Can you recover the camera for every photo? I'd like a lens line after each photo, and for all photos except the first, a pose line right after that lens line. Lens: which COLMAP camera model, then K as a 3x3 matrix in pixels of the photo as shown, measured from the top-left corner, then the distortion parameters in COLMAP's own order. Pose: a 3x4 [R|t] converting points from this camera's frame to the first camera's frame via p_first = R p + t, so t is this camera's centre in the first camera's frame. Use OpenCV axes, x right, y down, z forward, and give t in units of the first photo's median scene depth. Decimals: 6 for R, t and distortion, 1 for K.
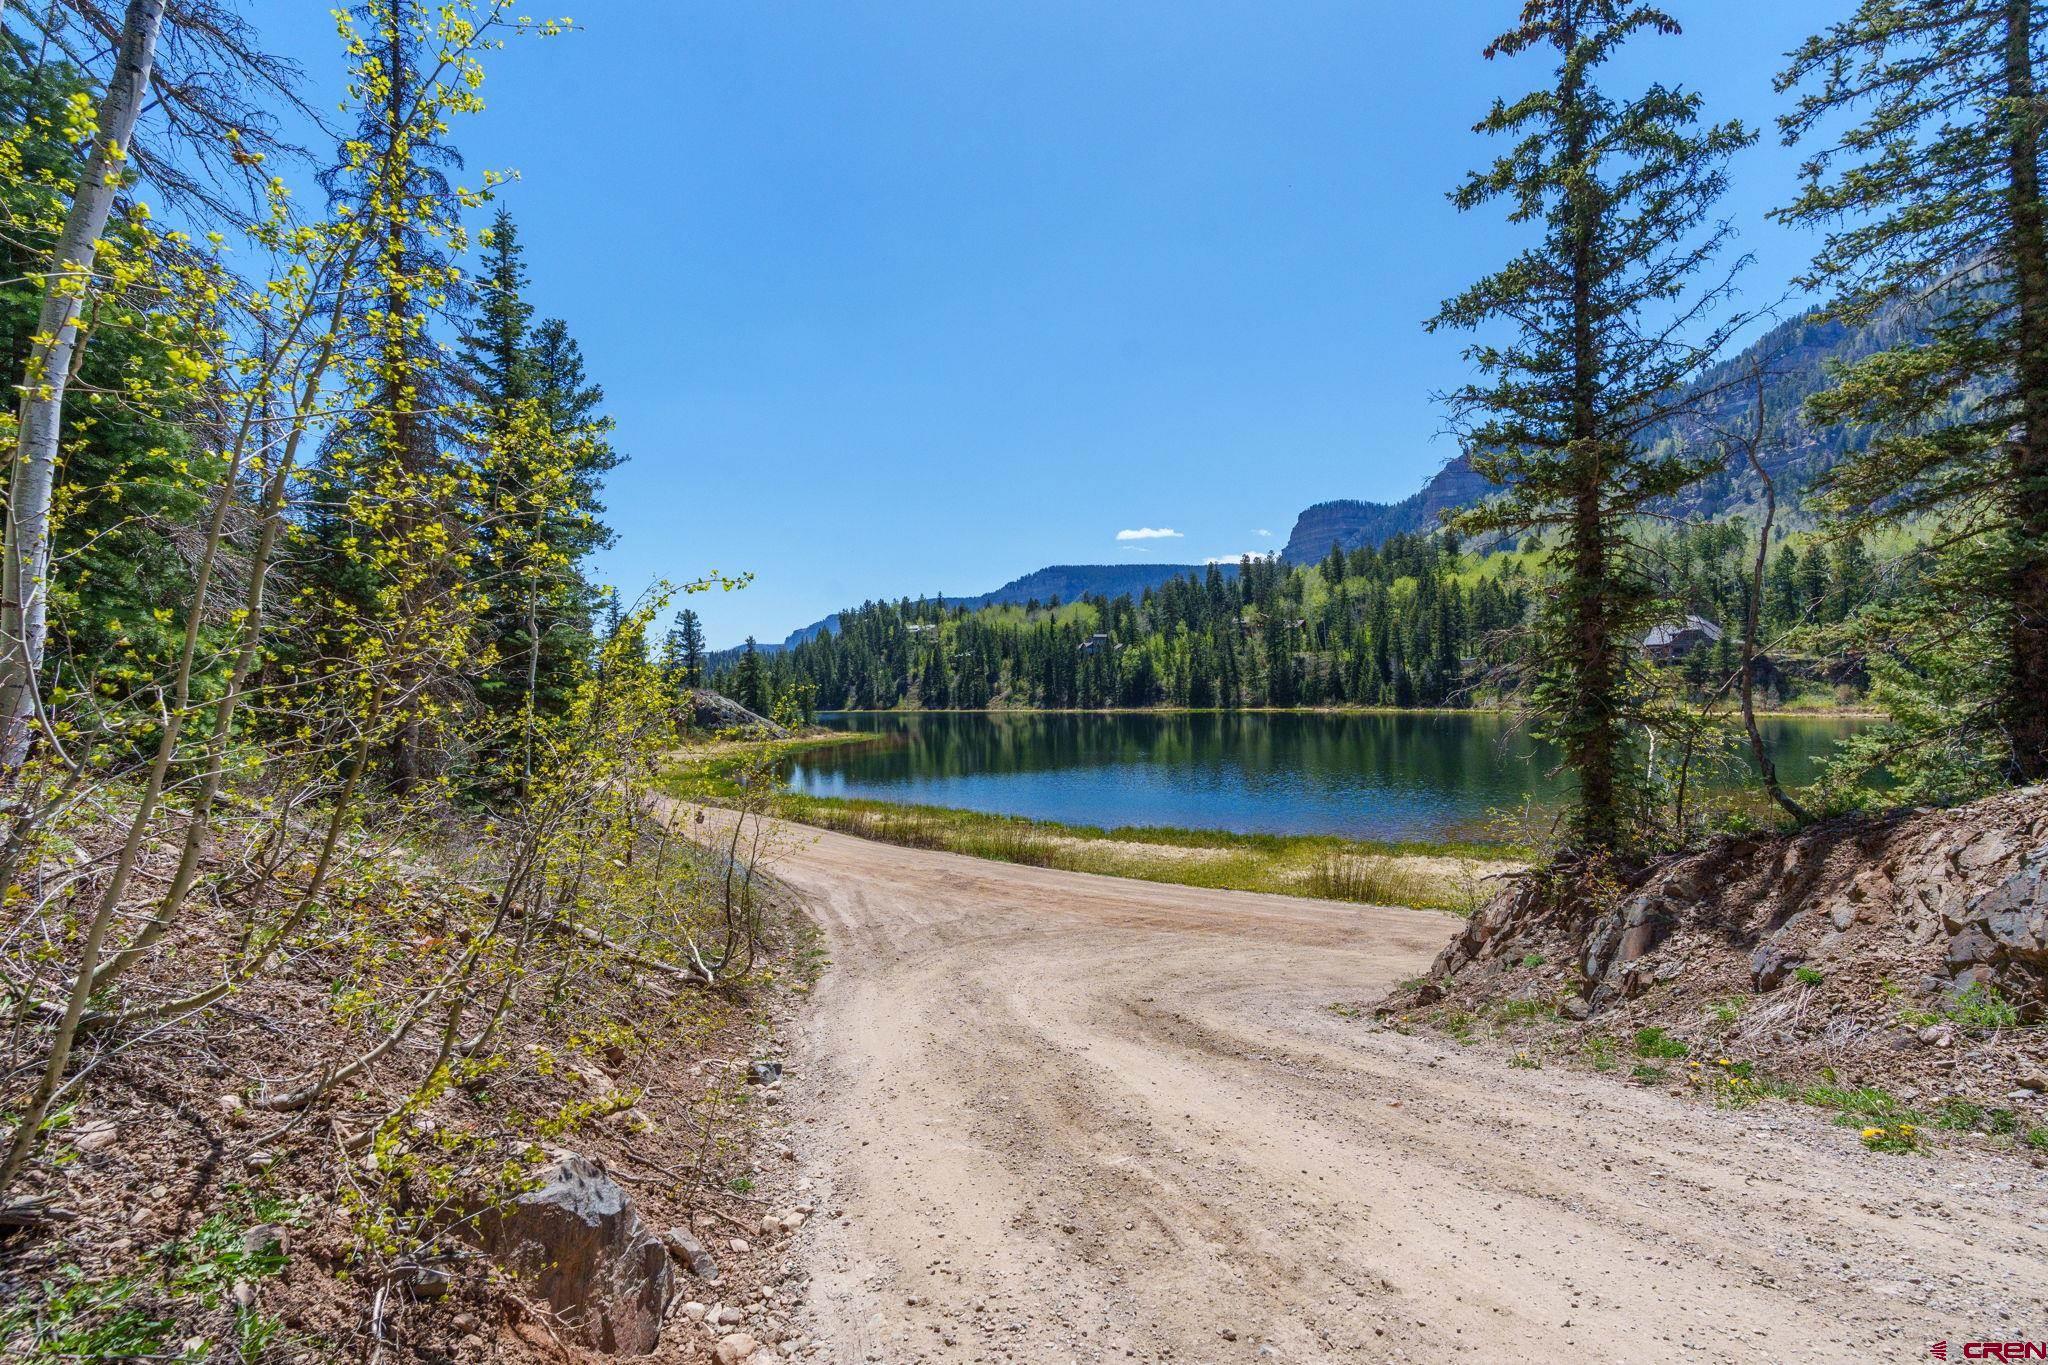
lens RADIAL K [[927.0, 0, 1026.6], [0, 927.0, 687.2], [0, 0, 1]] dist [0.001606, 0.000562]
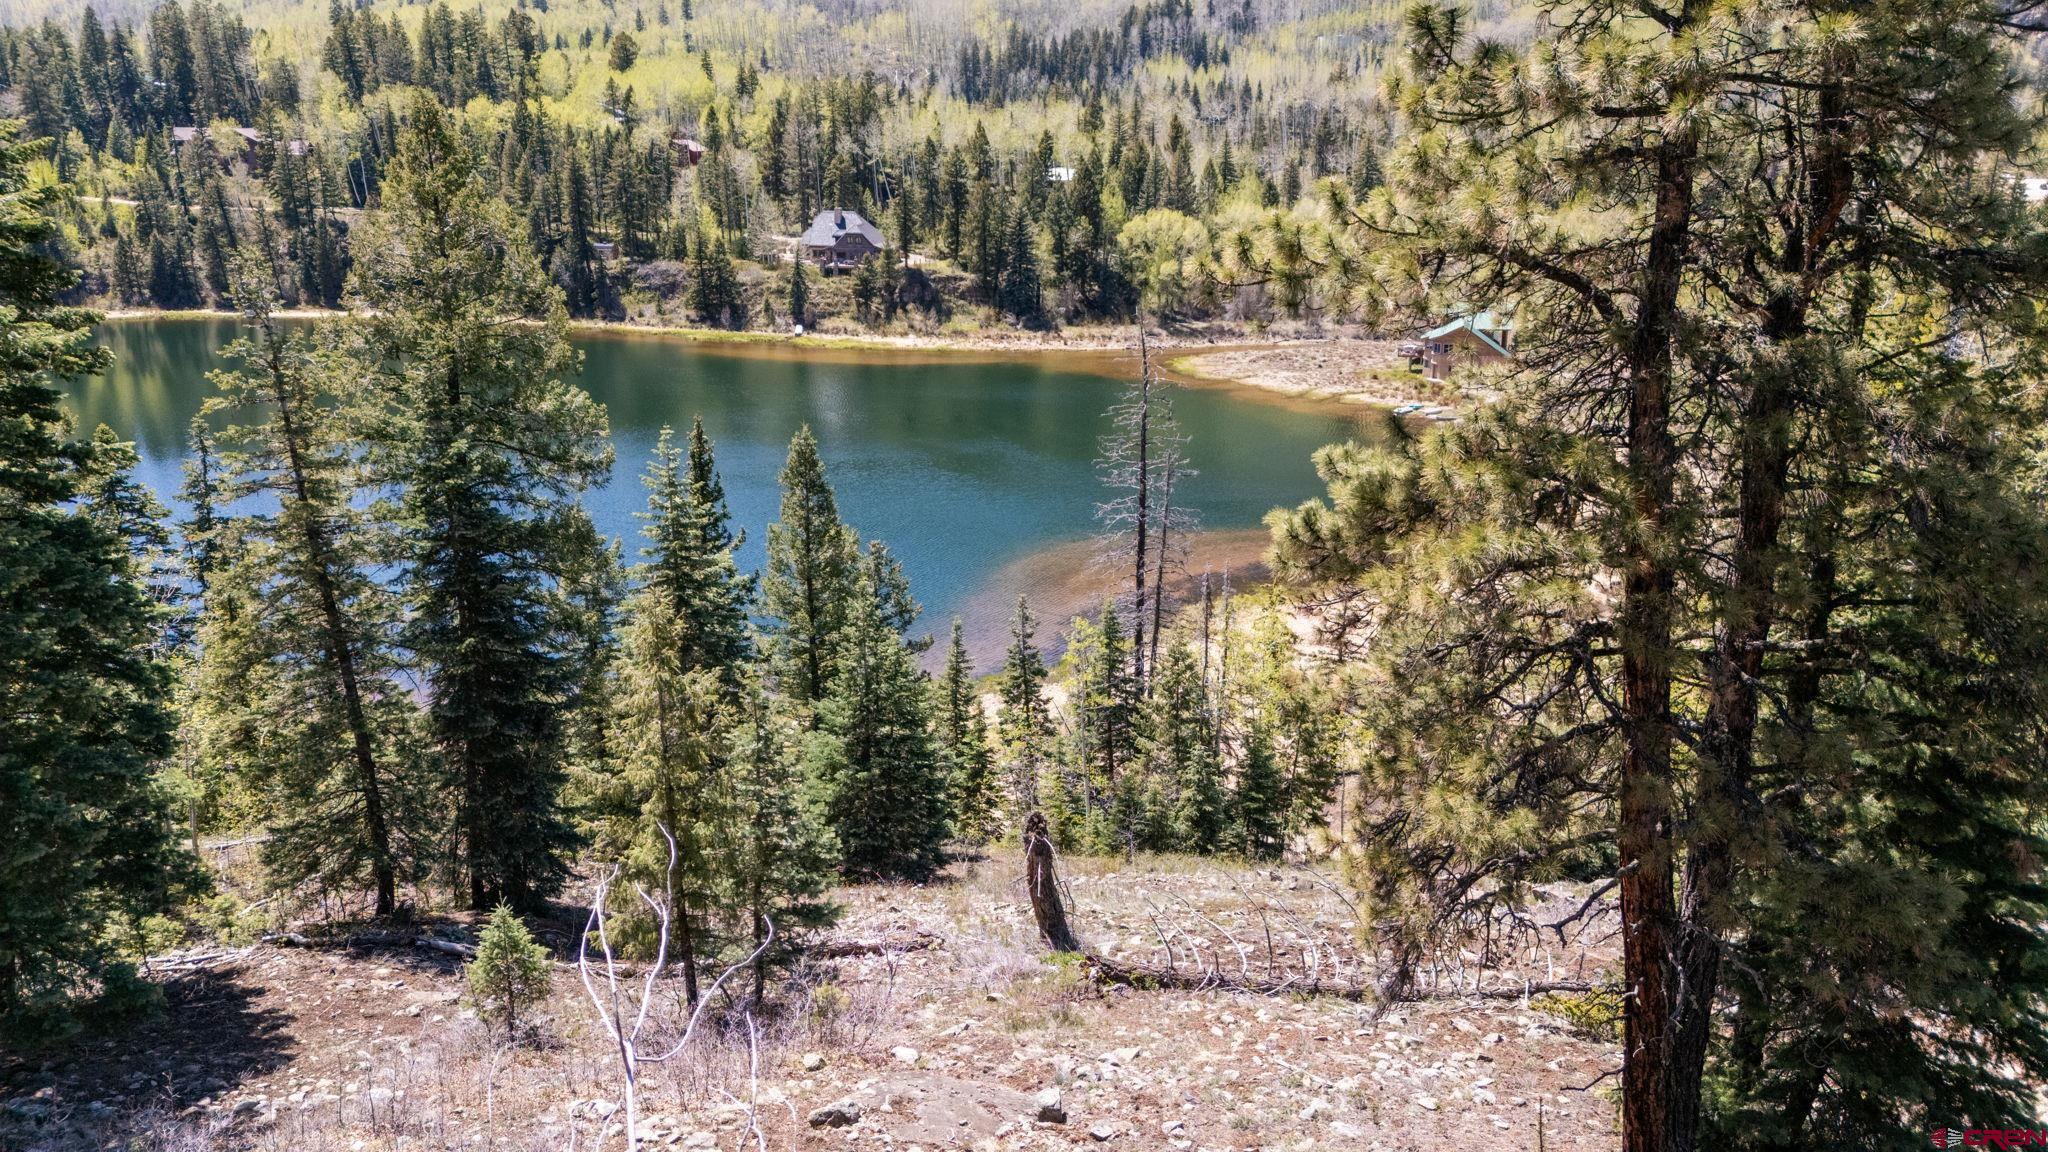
lens RADIAL K [[1501.3, 0, 1026.4], [0, 1501.3, 579.9], [0, 0, 1]] dist [0.066725, -0.050916]
pose [[0.676452, -0.190305, 0.711475, -0.172493], [-0.023280, 0.960031, 0.278923, -0.092055], [-0.736119, -0.205241, 0.644985, -0.089169]]
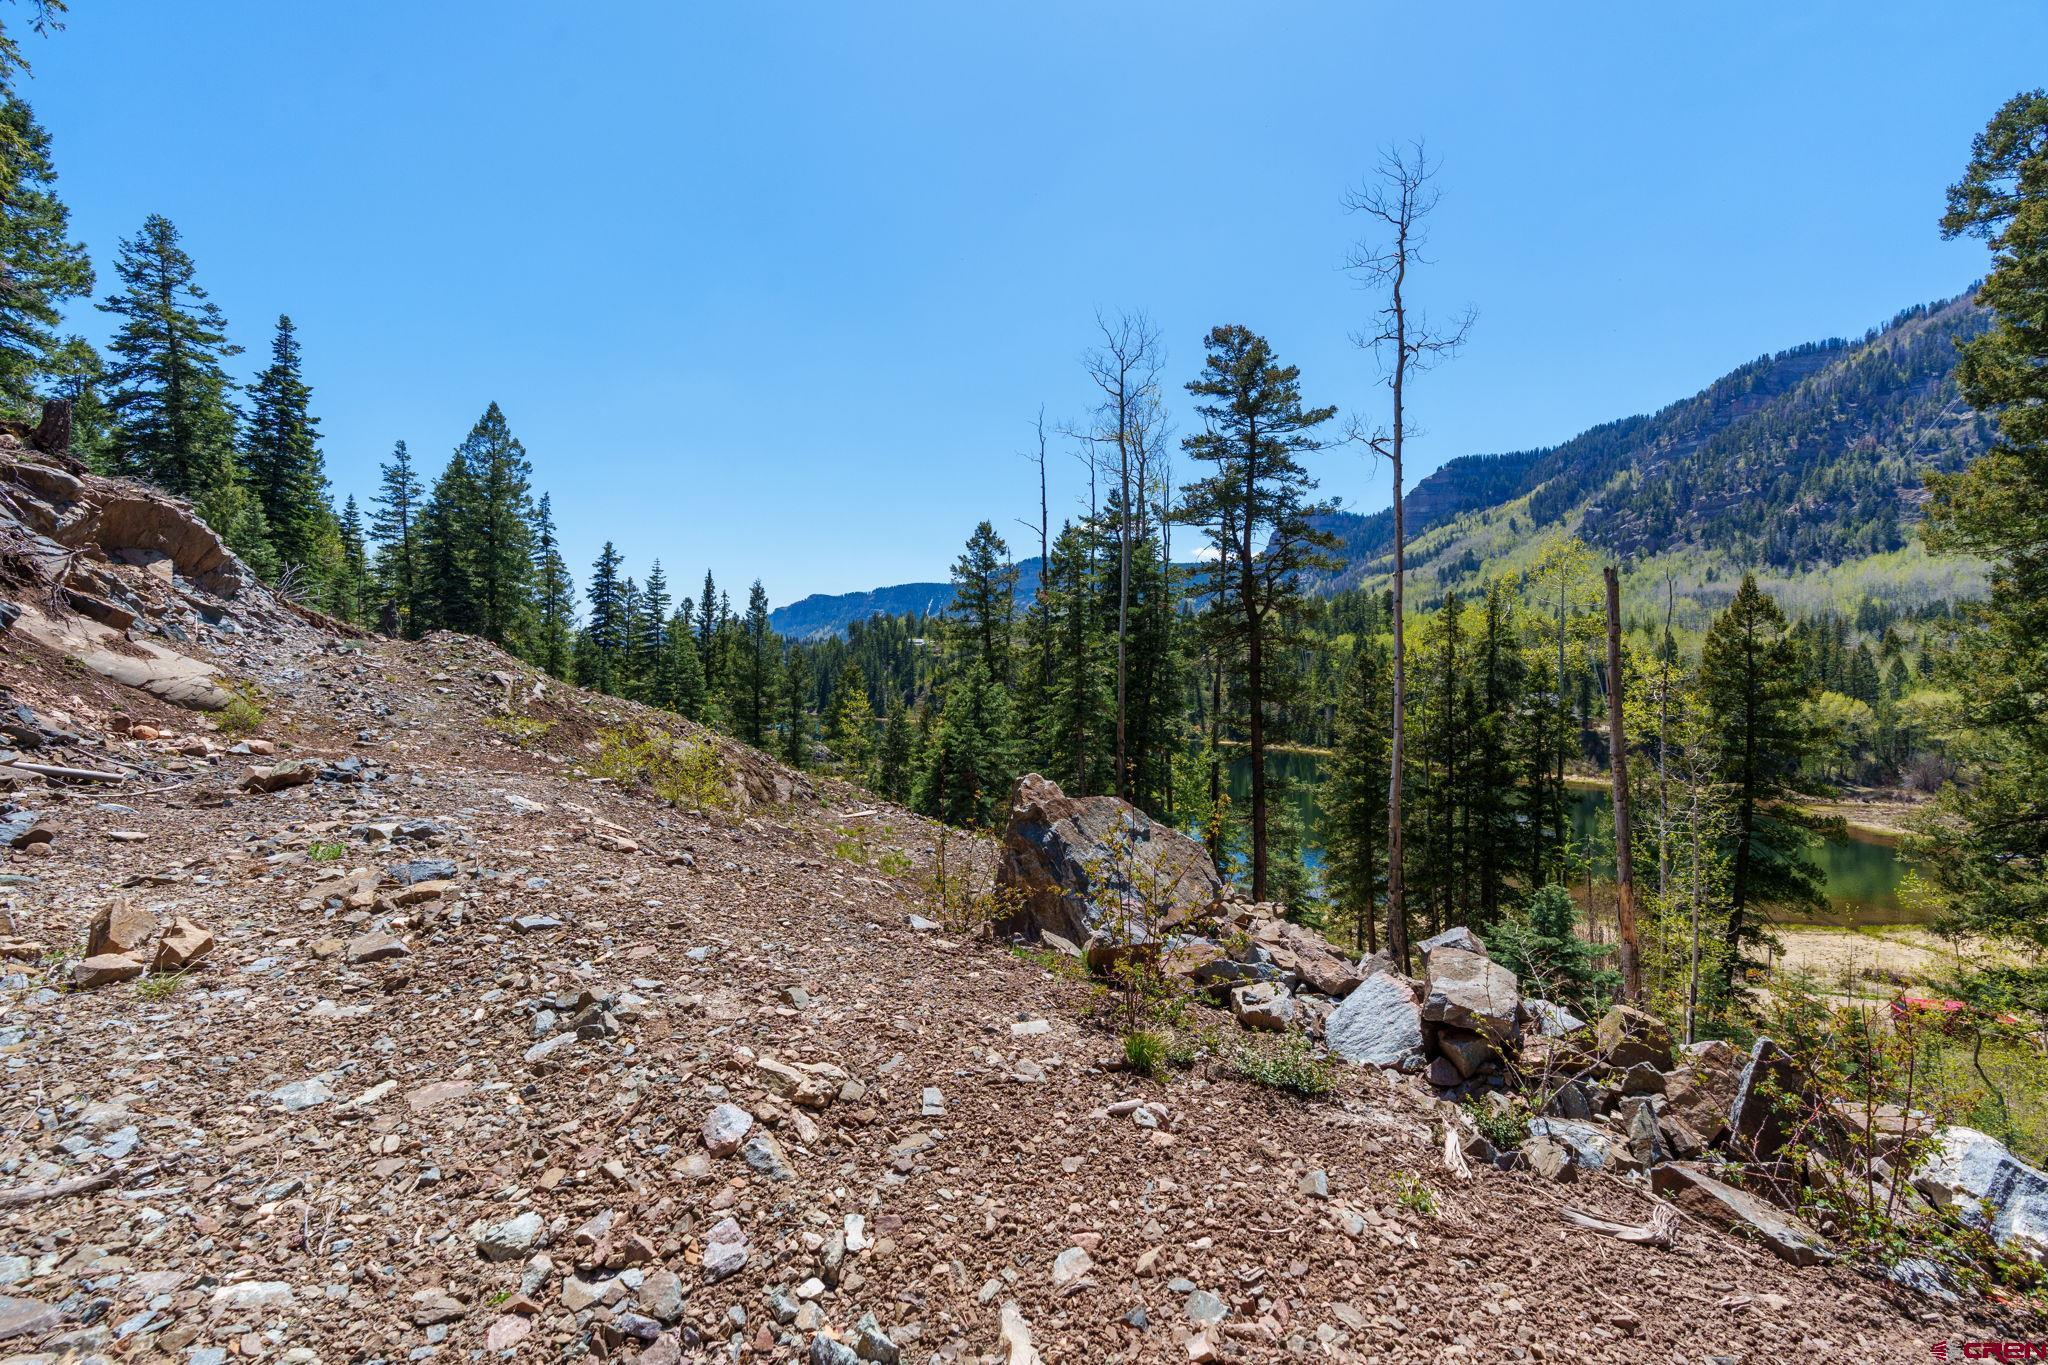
lens RADIAL K [[921.3, 0, 1018.6], [0, 921.3, 683.8], [0, 0, 1]] dist [-0.010074, 0.005212]
pose [[0.999044, 0.040551, 0.016351, -0.026962], [-0.040734, 0.999110, 0.010979, -0.046854], [-0.015891, -0.011634, 0.999806, -0.163647]]
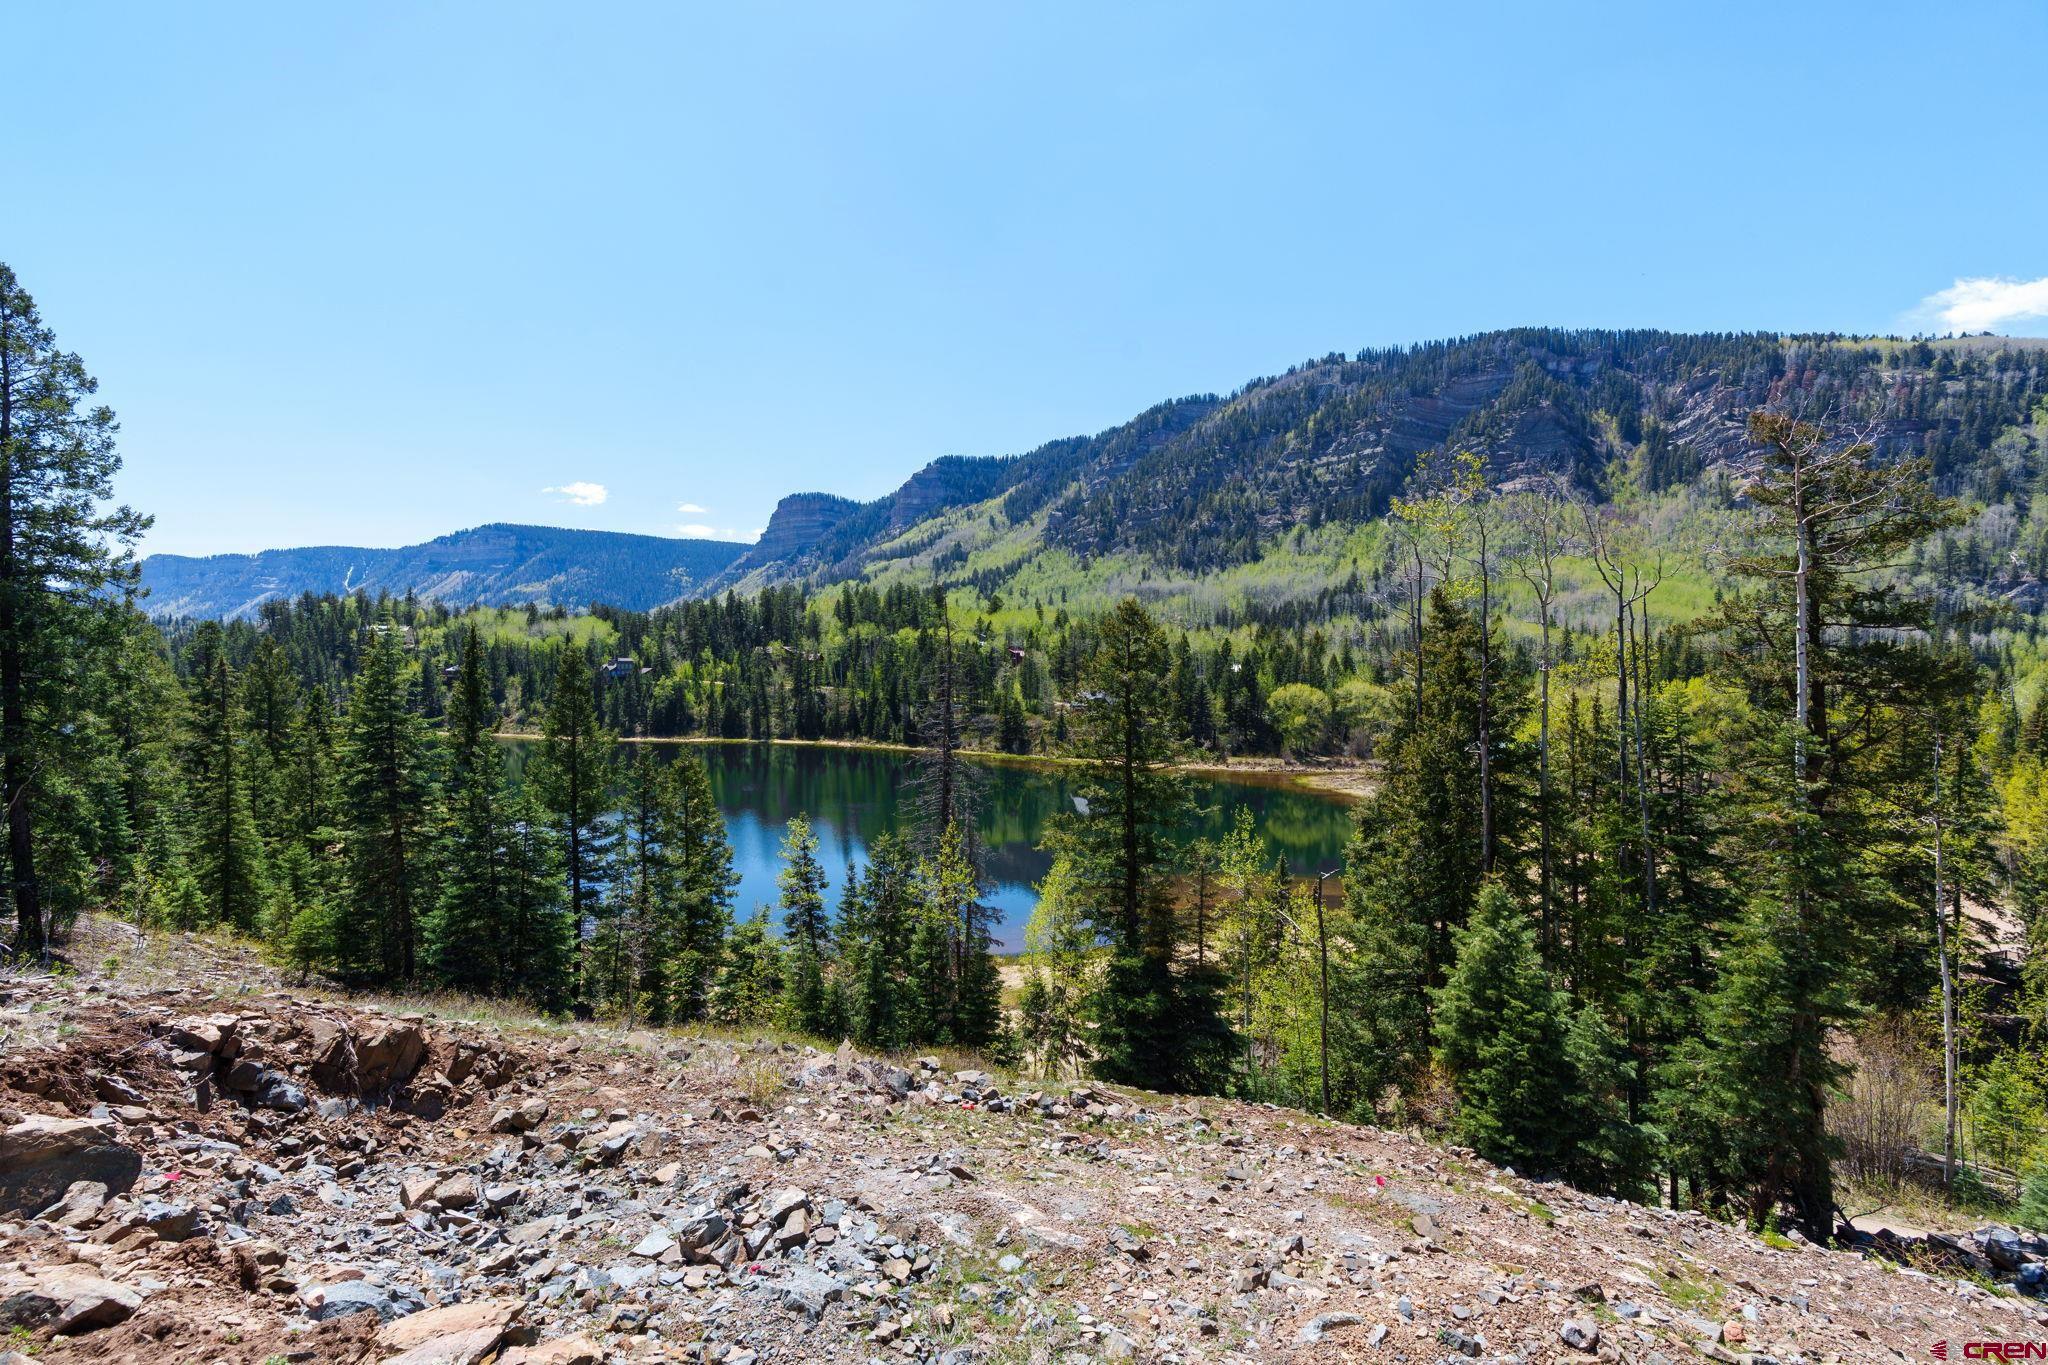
lens RADIAL K [[921.3, 0, 1018.6], [0, 921.3, 683.8], [0, 0, 1]] dist [-0.010074, 0.005212]
pose [[0.852001, 0.014784, 0.523332, -0.090600], [-0.026196, 0.999553, 0.014410, -0.061703], [-0.522885, -0.025987, 0.852007, -0.100997]]
